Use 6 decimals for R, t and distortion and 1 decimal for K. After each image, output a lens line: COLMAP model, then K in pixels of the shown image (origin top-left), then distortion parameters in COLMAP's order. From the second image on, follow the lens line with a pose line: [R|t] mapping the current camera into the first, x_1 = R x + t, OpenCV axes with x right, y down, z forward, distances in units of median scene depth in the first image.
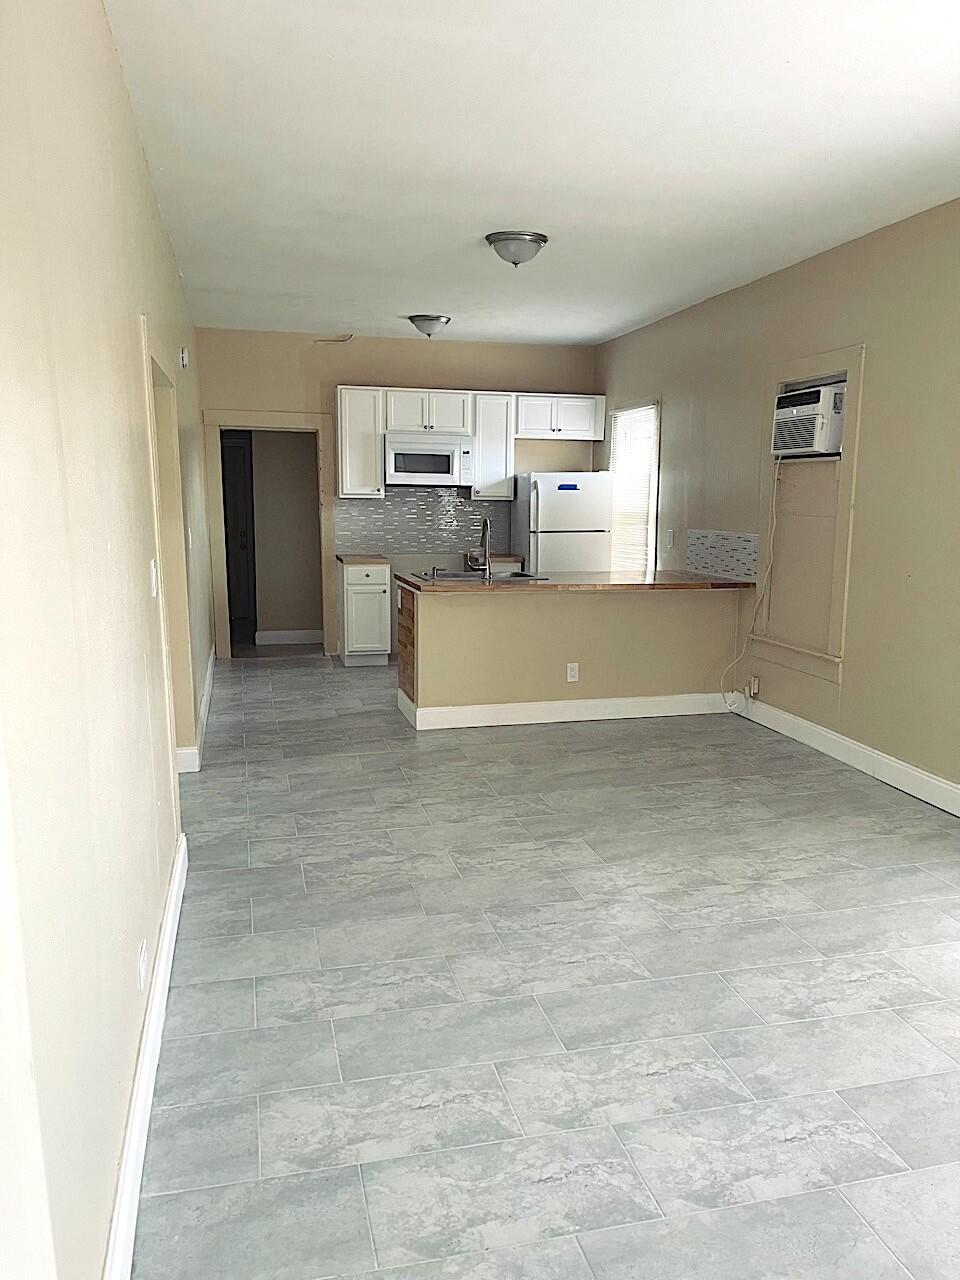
lens RADIAL K [[968.8, 0, 484.9], [0, 968.8, 653.8], [0, 0, 1]] dist [0.067058, -0.086517]
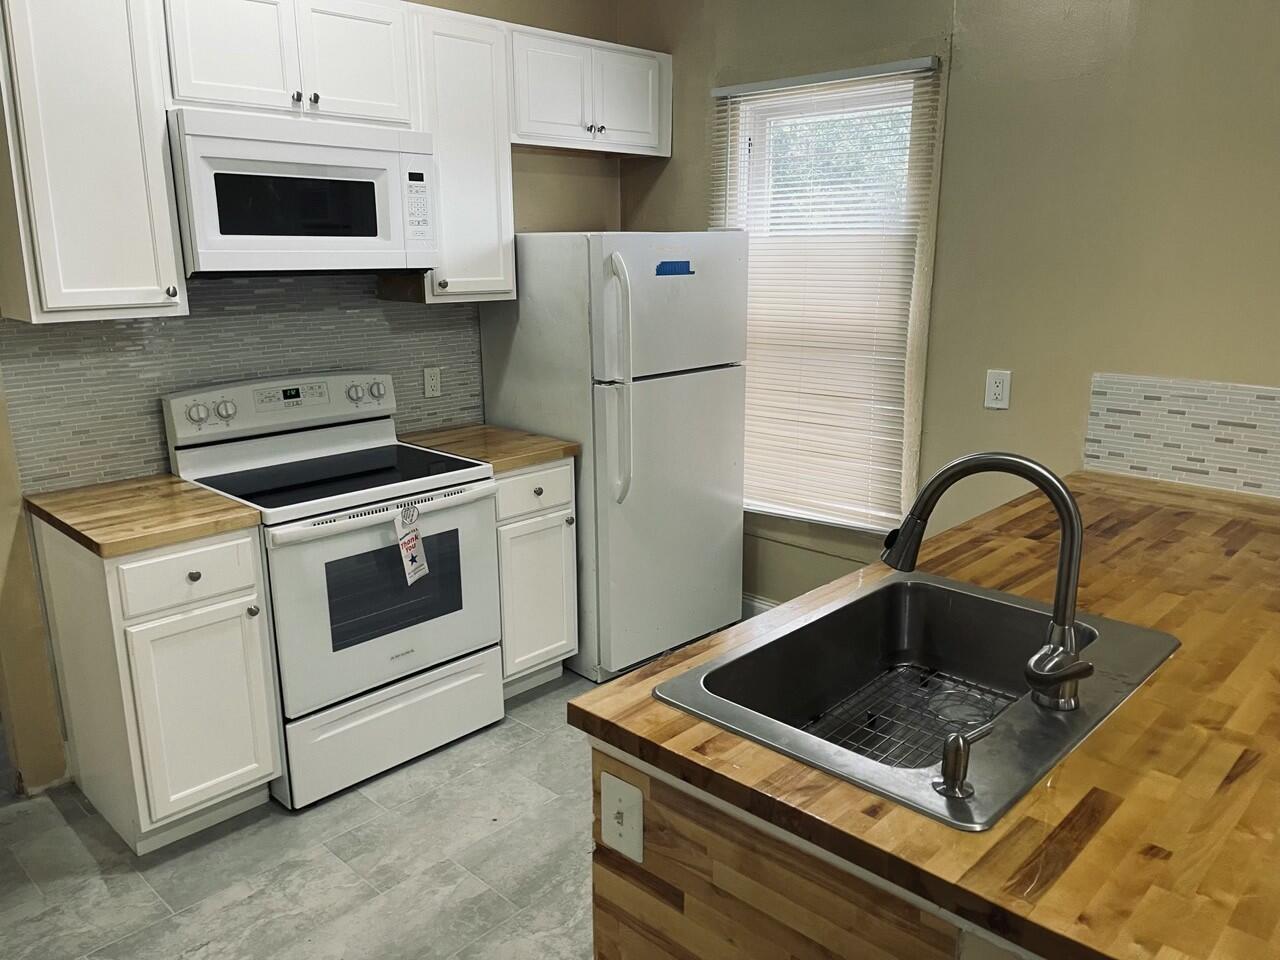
lens RADIAL K [[968.8, 0, 647.8], [0, 968.8, 483.2], [0, 0, 1]] dist [0.067058, -0.086517]
pose [[0.843949, -0.142859, 0.517051, -0.164118], [0.098520, 0.988769, 0.112384, -0.137567], [-0.527299, -0.043906, 0.848544, 0.695719]]
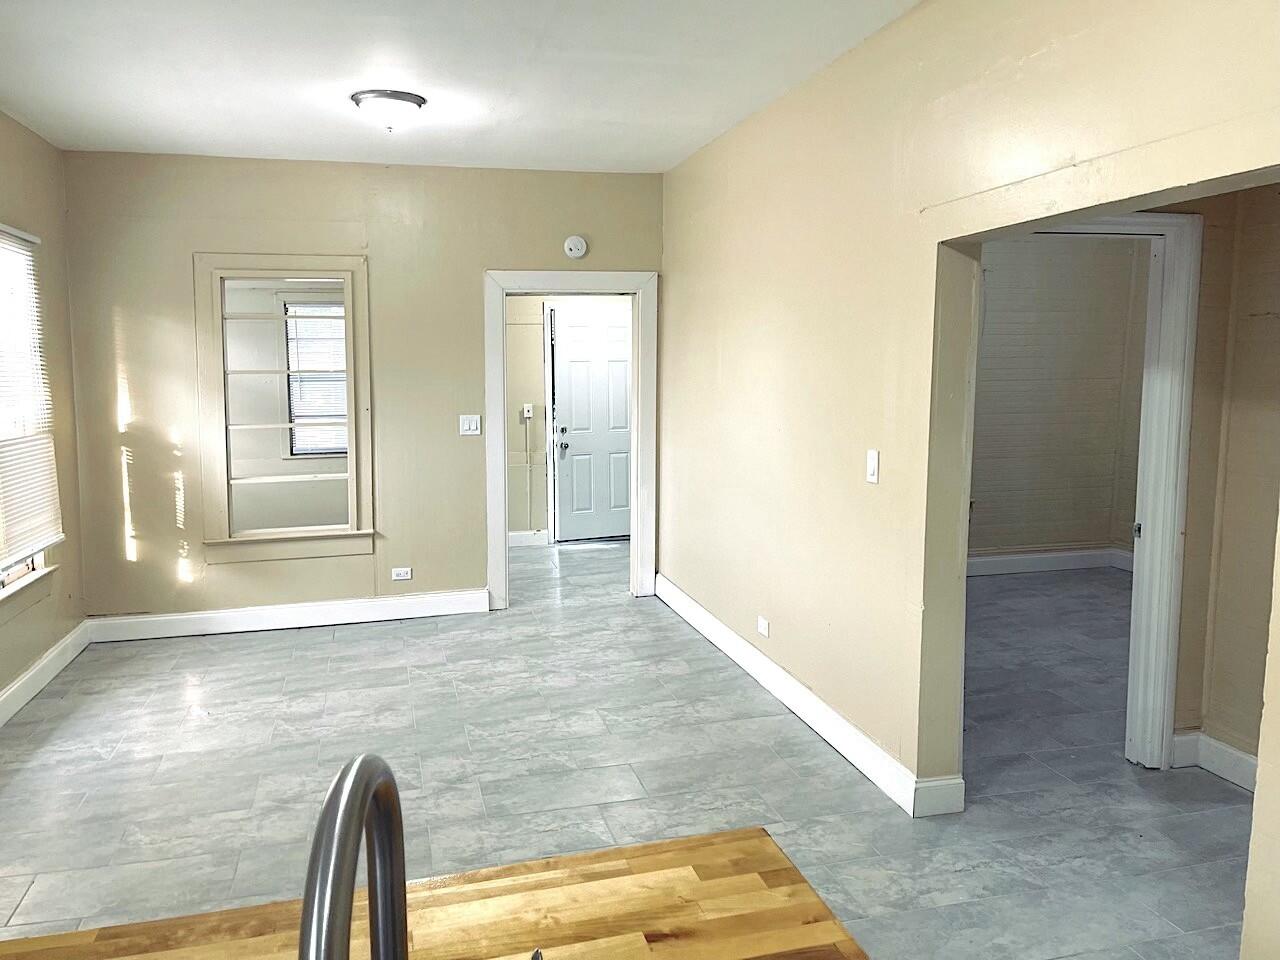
lens RADIAL K [[968.8, 0, 643.8], [0, 968.8, 475.6], [0, 0, 1]] dist [0.067058, -0.086517]
pose [[-0.999750, 0.001133, -0.022332, -0.023378], [-0.005219, 0.959312, 0.282300, -0.167041], [0.021743, 0.282346, -0.959066, 0.903322]]
